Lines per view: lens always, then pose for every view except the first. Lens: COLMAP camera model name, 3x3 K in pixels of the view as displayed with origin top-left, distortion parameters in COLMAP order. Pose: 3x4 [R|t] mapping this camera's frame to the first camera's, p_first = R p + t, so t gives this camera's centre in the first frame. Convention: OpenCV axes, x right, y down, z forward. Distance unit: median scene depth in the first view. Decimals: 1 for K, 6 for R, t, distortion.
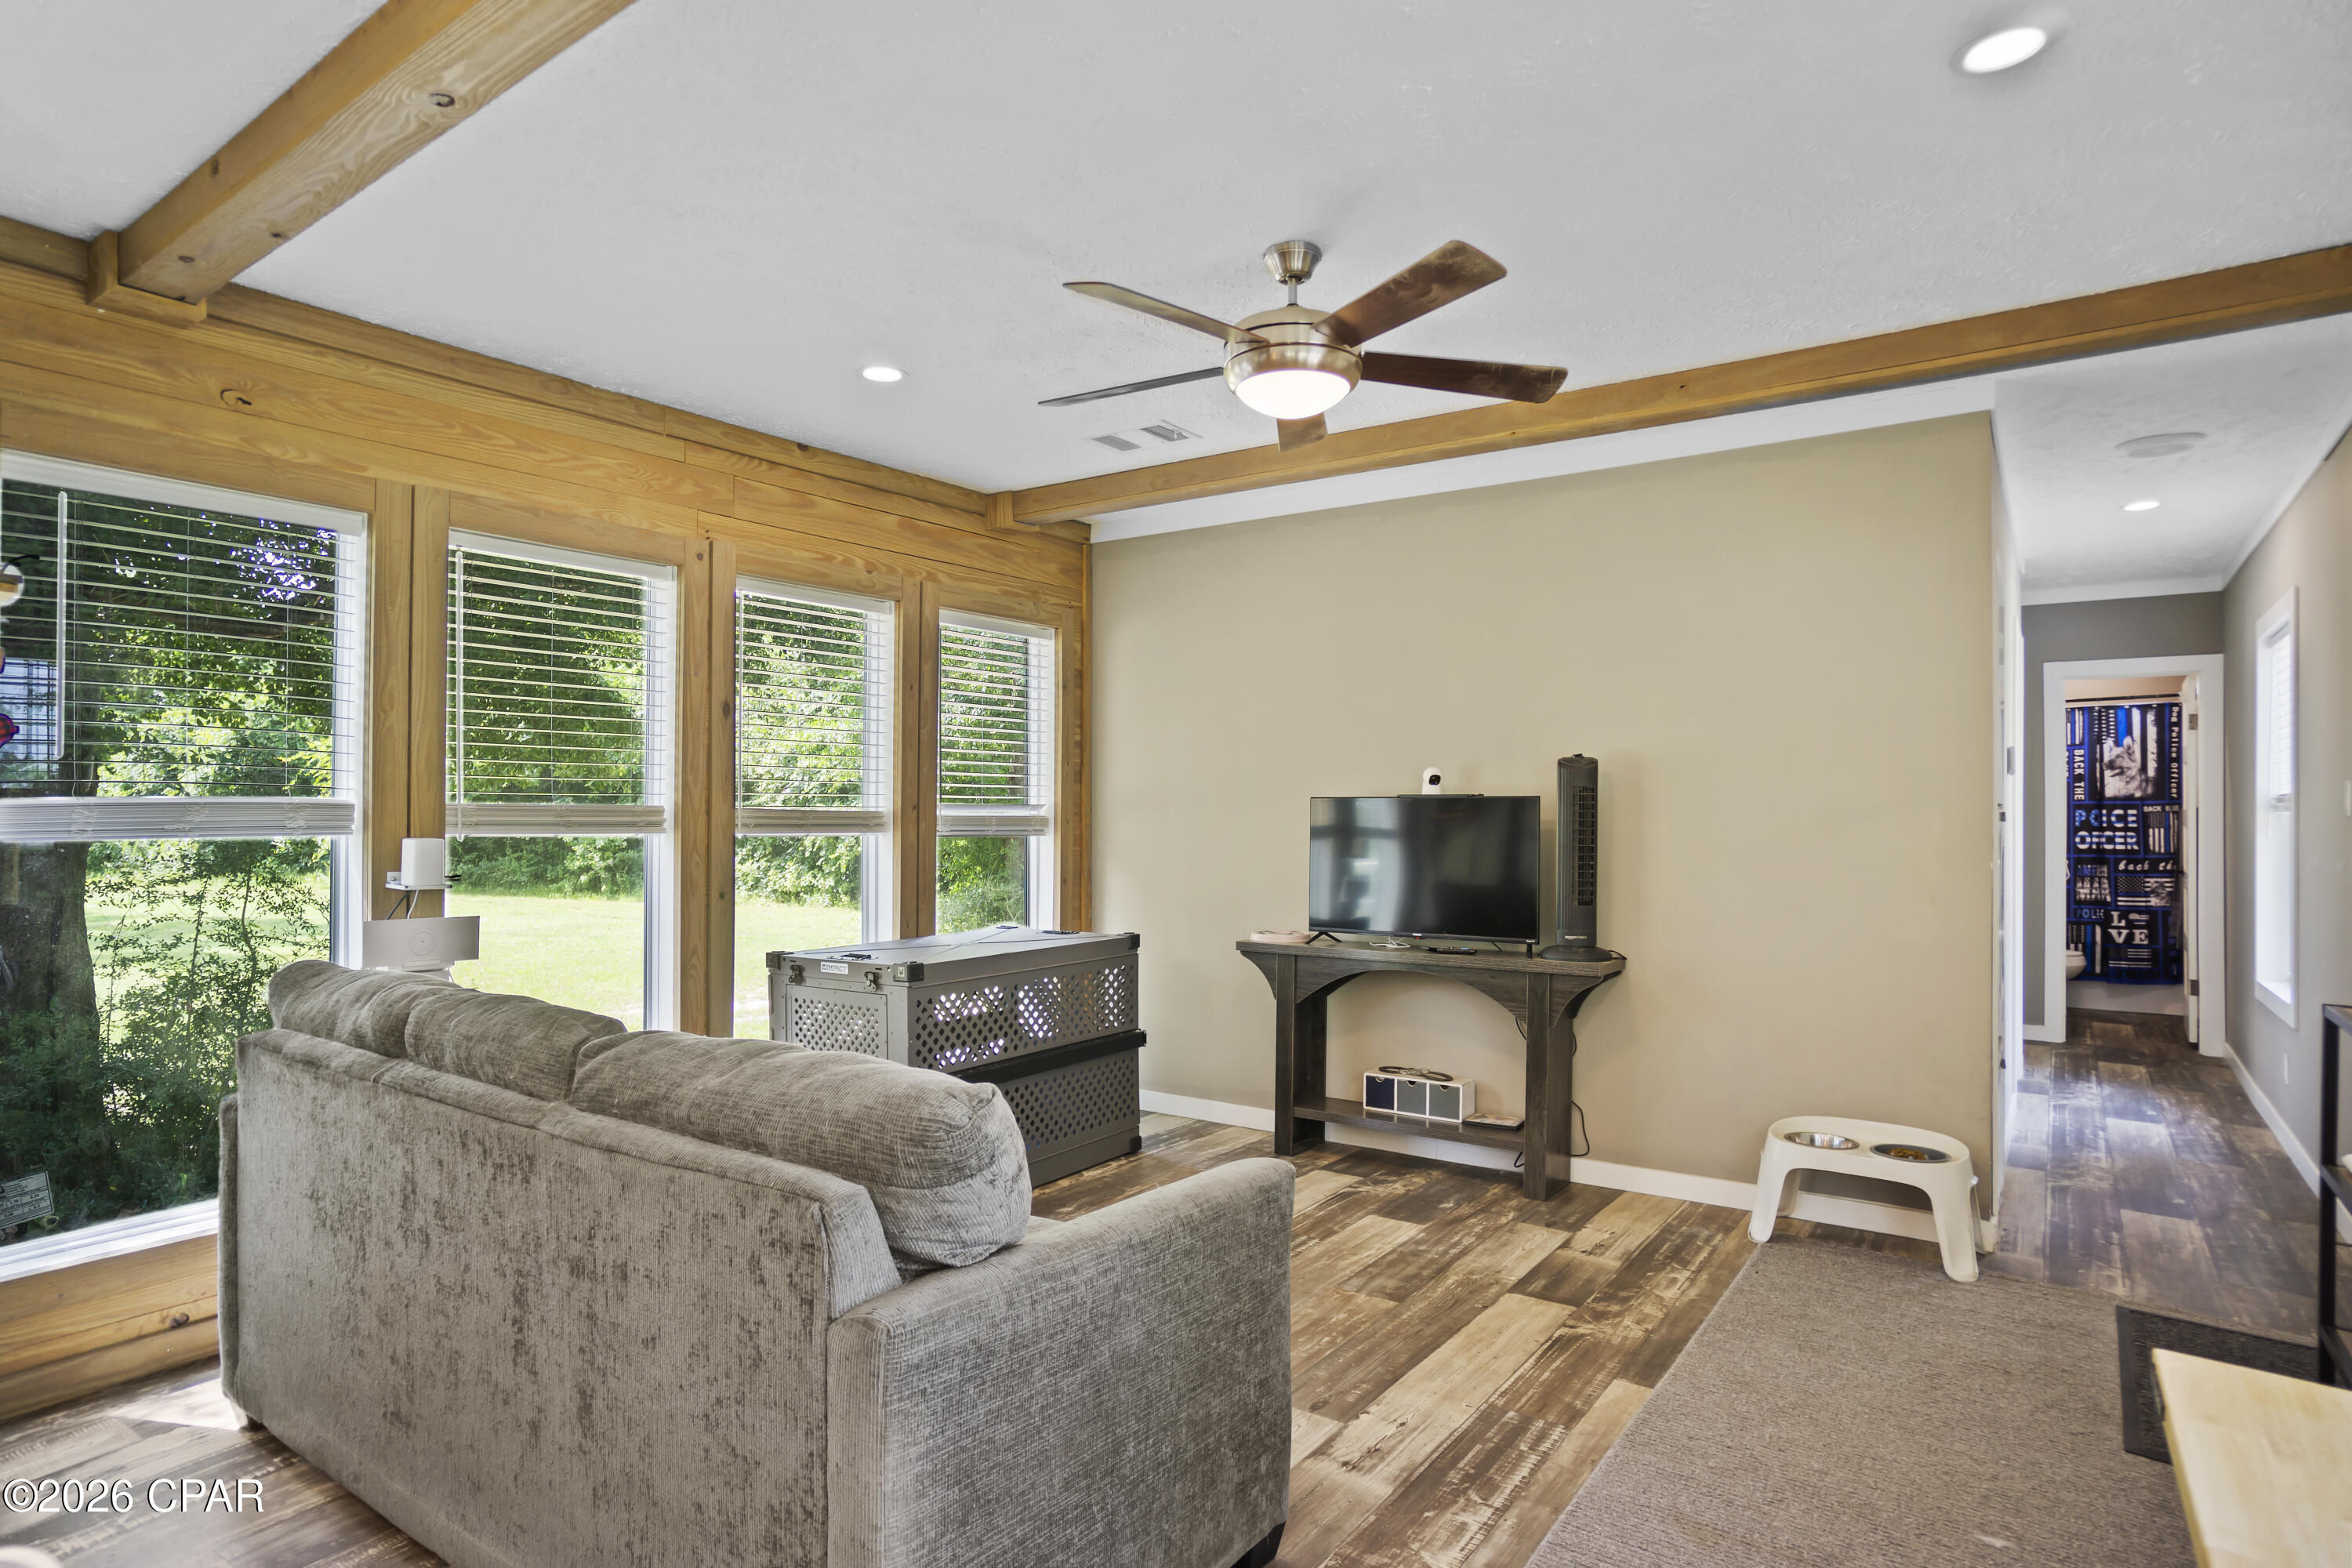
lens RADIAL K [[1337.9, 0, 1180.1], [0, 1337.9, 789.5], [0, 0, 1]] dist [-0.009099, 0.004233]
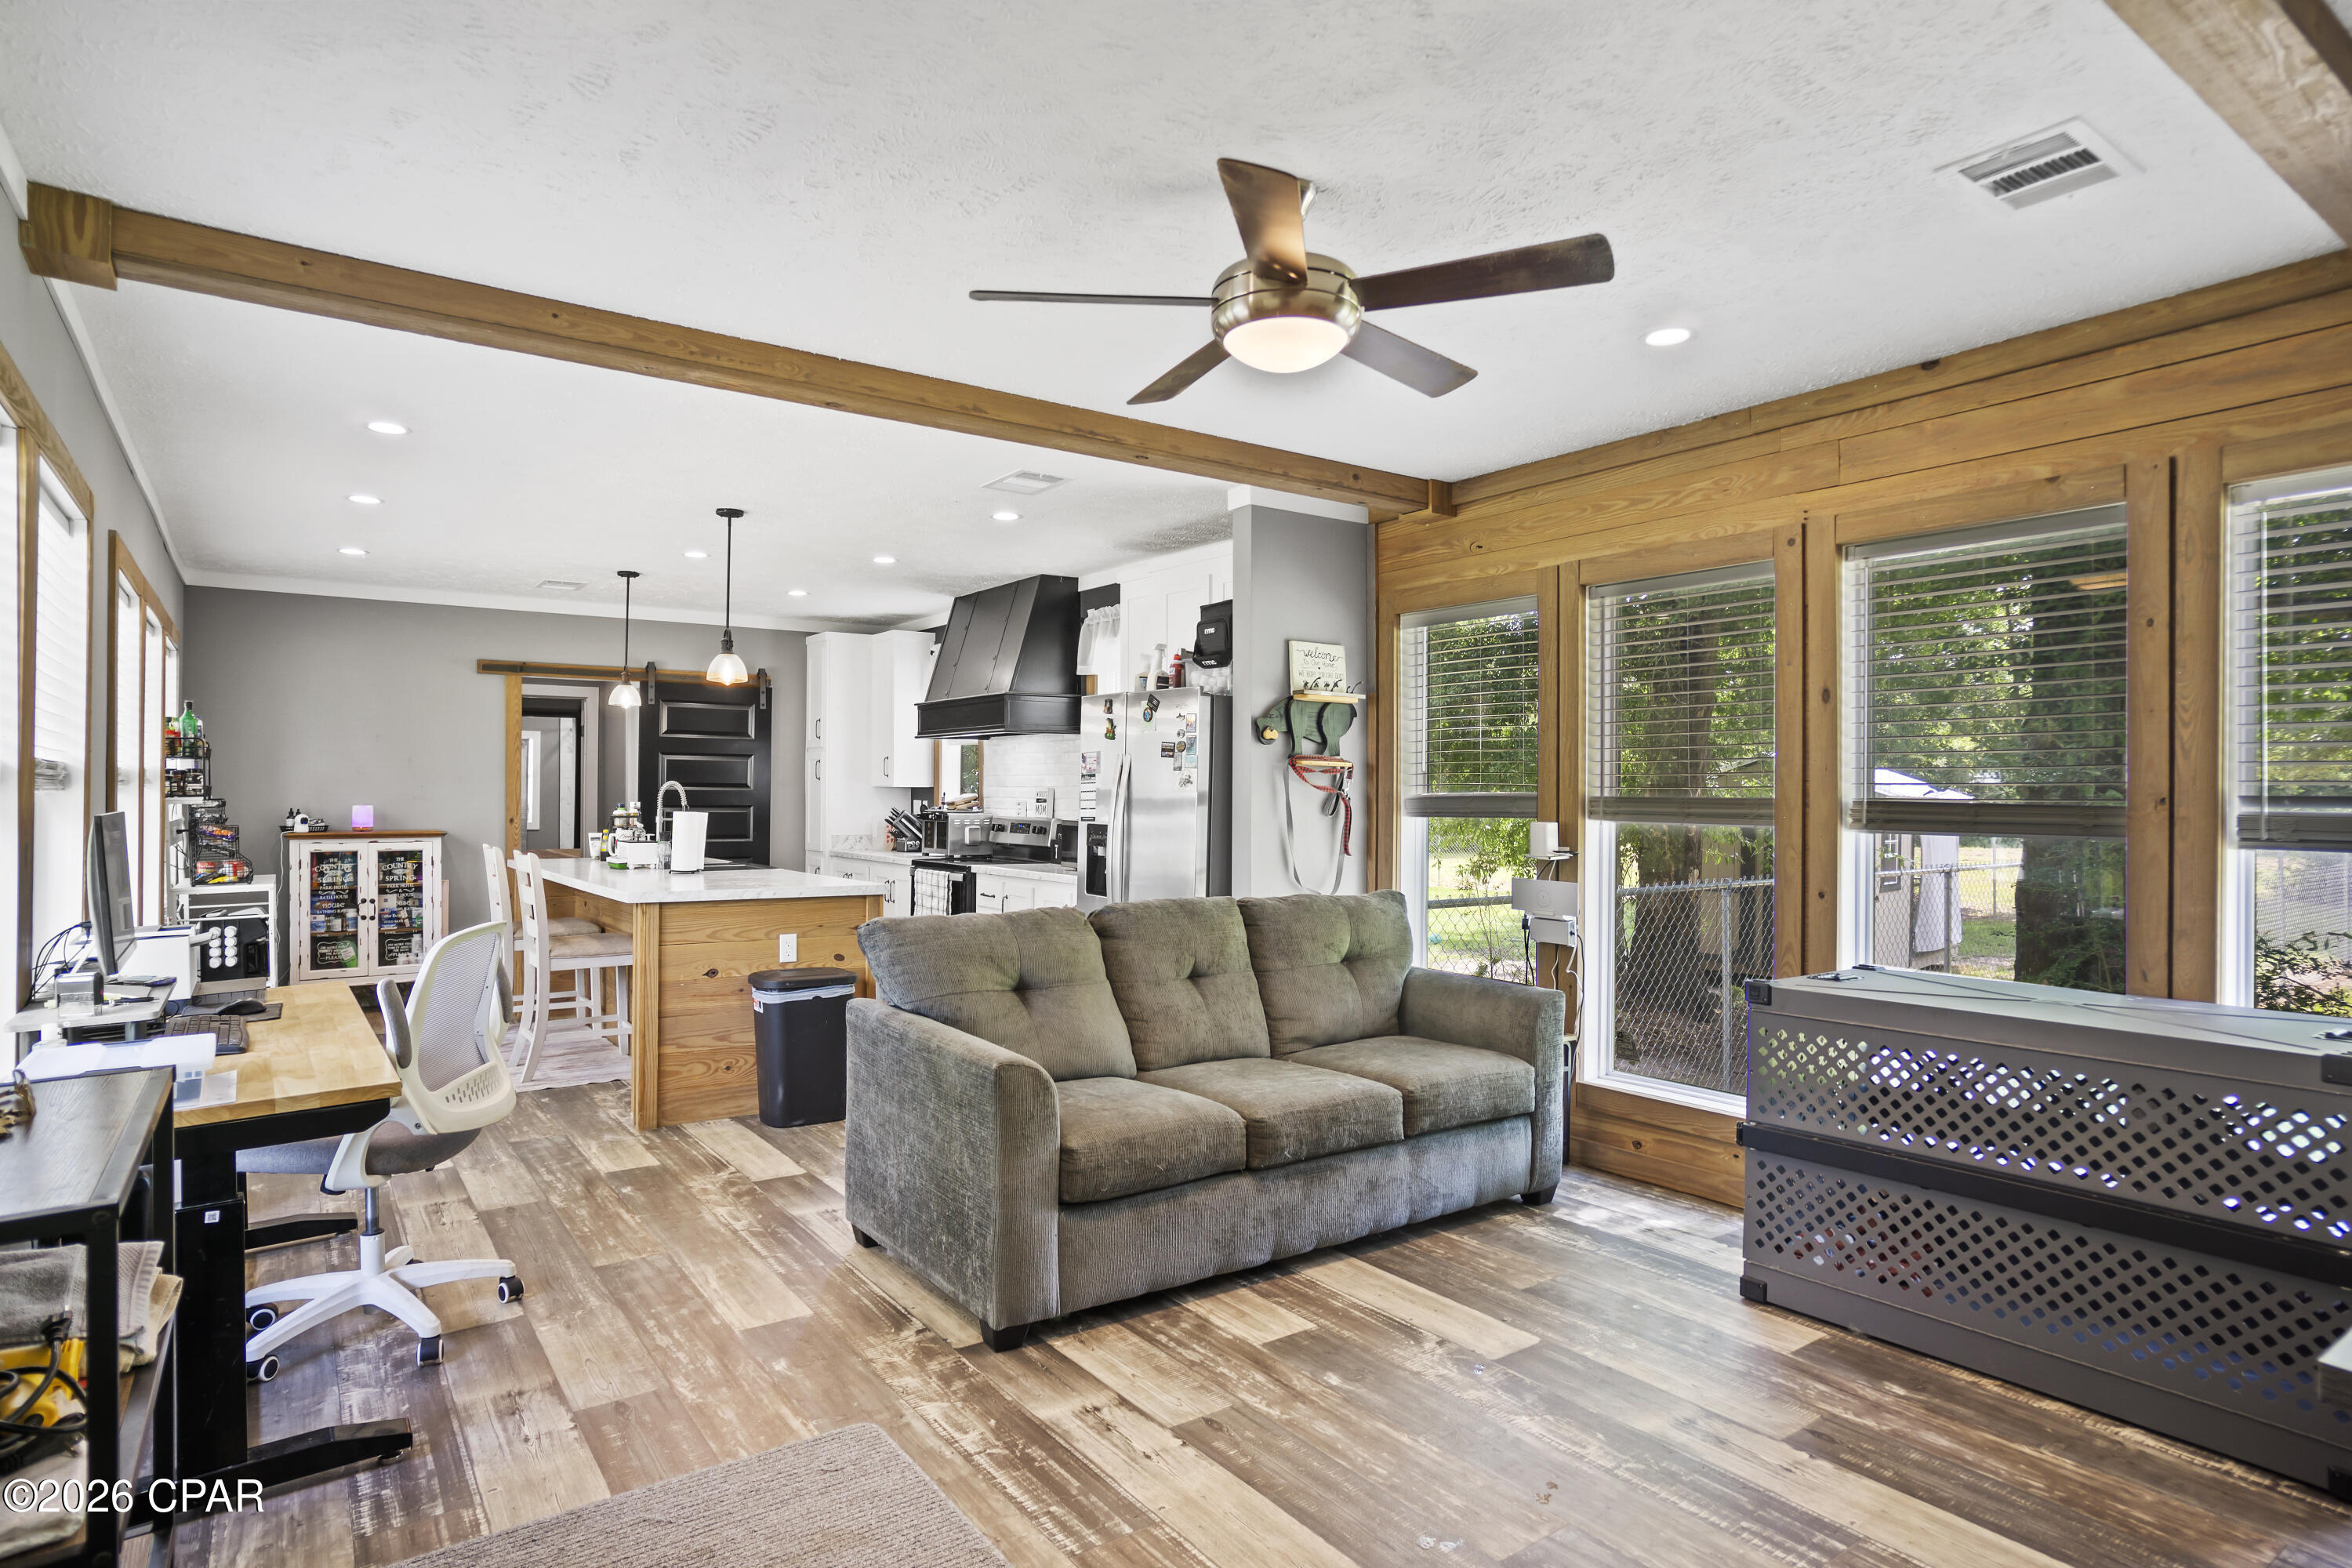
lens RADIAL K [[1295.2, 0, 1183.9], [0, 1295.2, 789.8], [0, 0, 1]] dist [-0.058611, 0.040193]
pose [[-0.358534, 0.003335, -0.933511, 0.944125], [0.006614, 0.999978, 0.001032, 0.002697], [0.933493, -0.005804, -0.358548, 1.299696]]
